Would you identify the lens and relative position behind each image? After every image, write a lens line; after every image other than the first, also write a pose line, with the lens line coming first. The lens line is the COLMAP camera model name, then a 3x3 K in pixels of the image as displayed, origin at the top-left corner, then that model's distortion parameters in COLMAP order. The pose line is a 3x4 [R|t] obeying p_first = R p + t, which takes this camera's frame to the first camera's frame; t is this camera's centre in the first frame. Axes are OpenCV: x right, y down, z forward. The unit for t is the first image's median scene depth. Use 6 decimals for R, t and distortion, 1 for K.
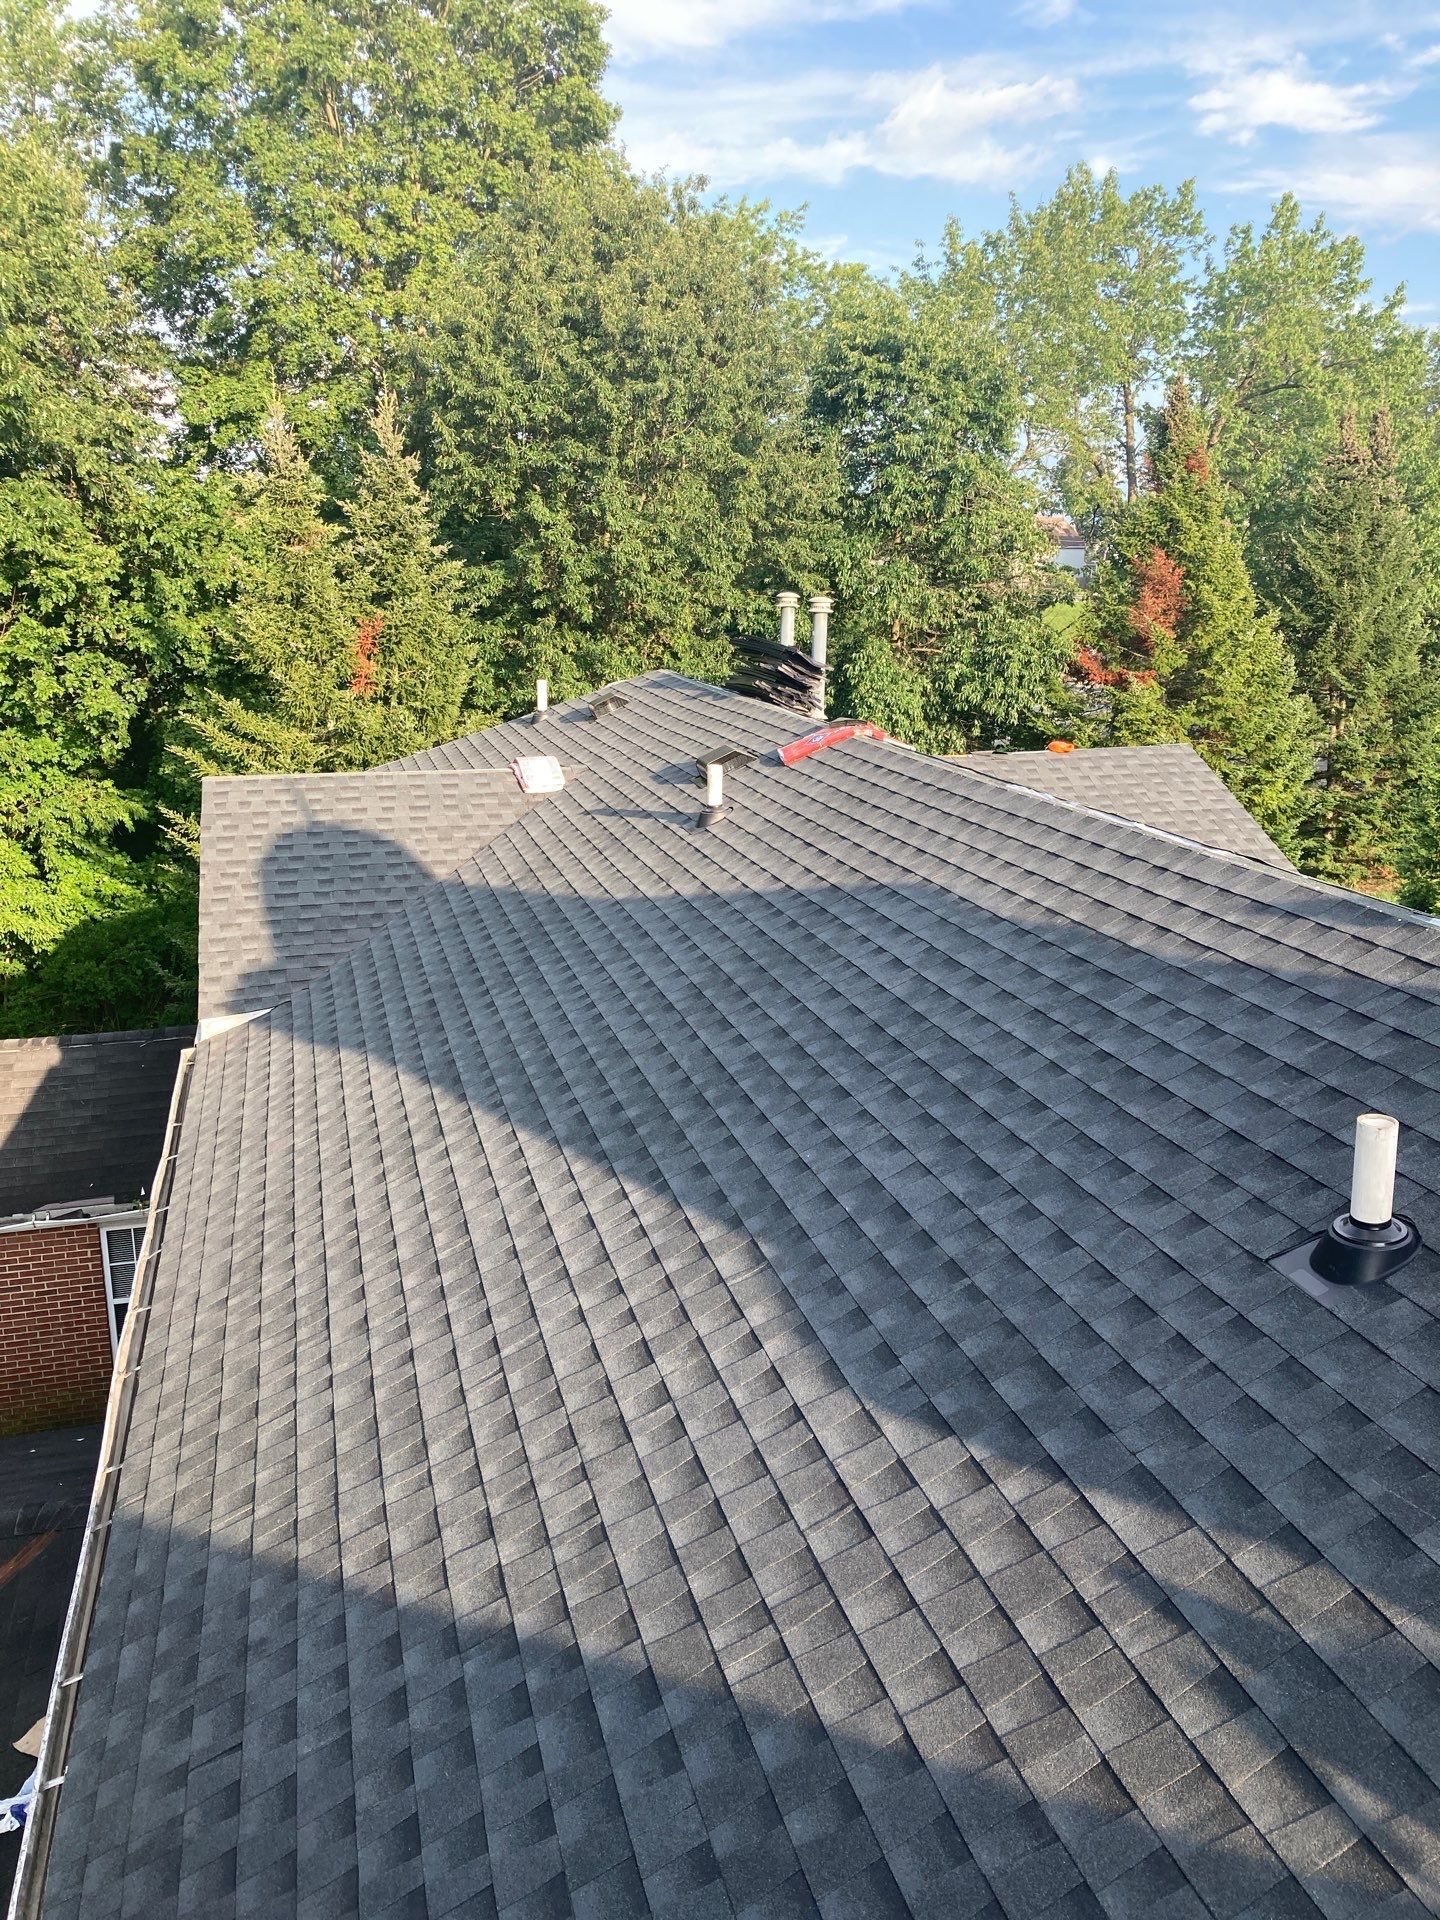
lens RADIAL K [[1593.9, 0, 711.4], [0, 1593.9, 919.3], [0, 0, 1]] dist [0.038322, -0.022801]
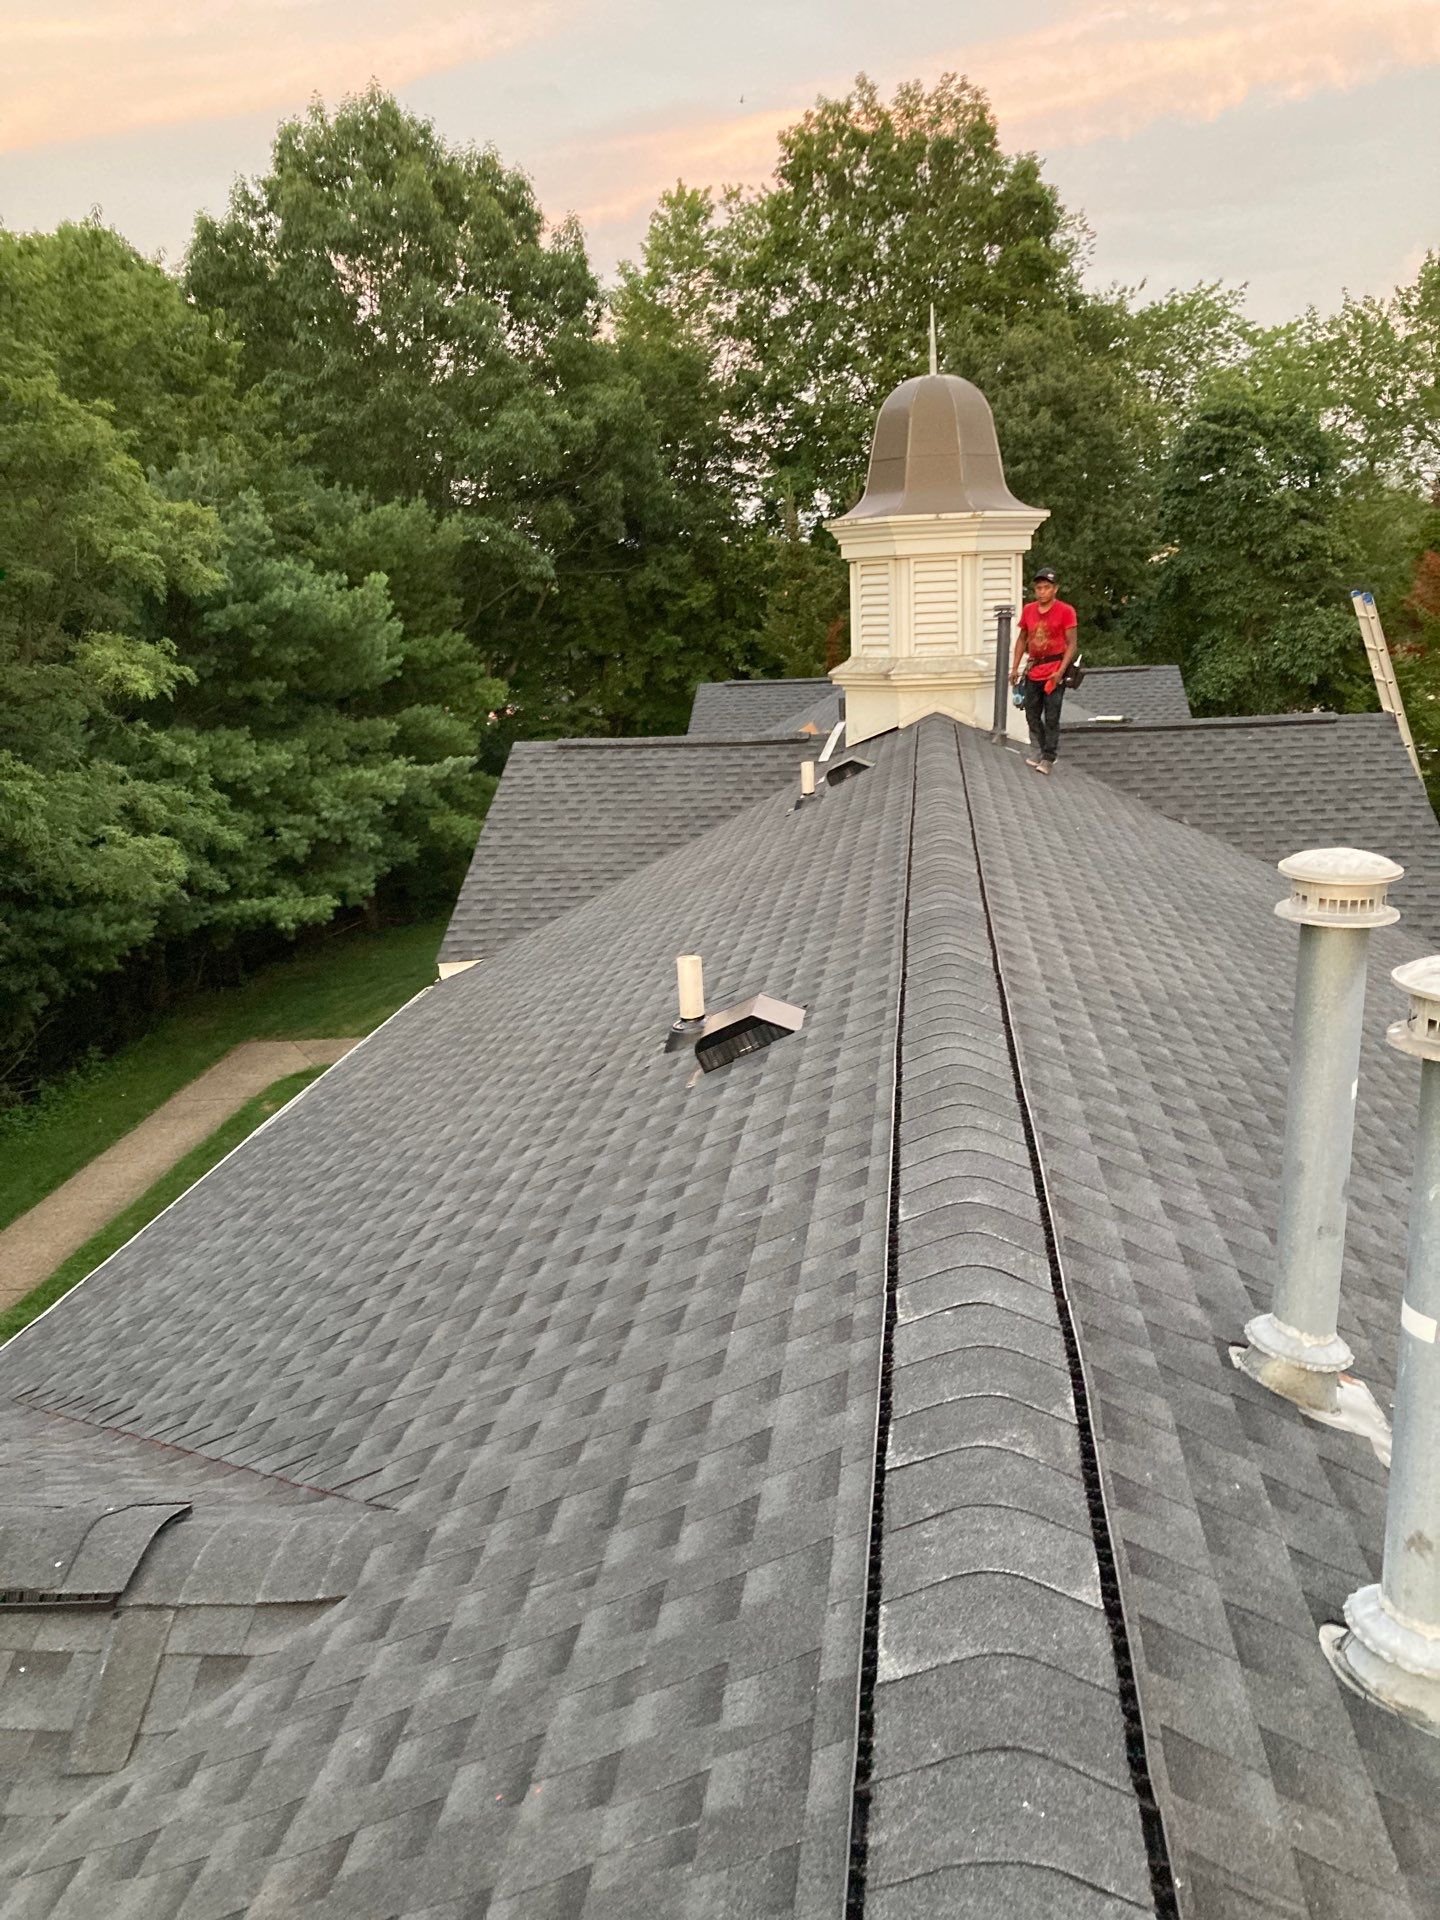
lens RADIAL K [[1593.9, 0, 729.5], [0, 1593.9, 939.9], [0, 0, 1]] dist [0.038322, -0.022801]
pose [[0.927665, 0.041432, -0.371108, 0.240794], [-0.039026, 0.999140, 0.013993, 0.096518], [0.371368, 0.001502, 0.928484, -0.458547]]
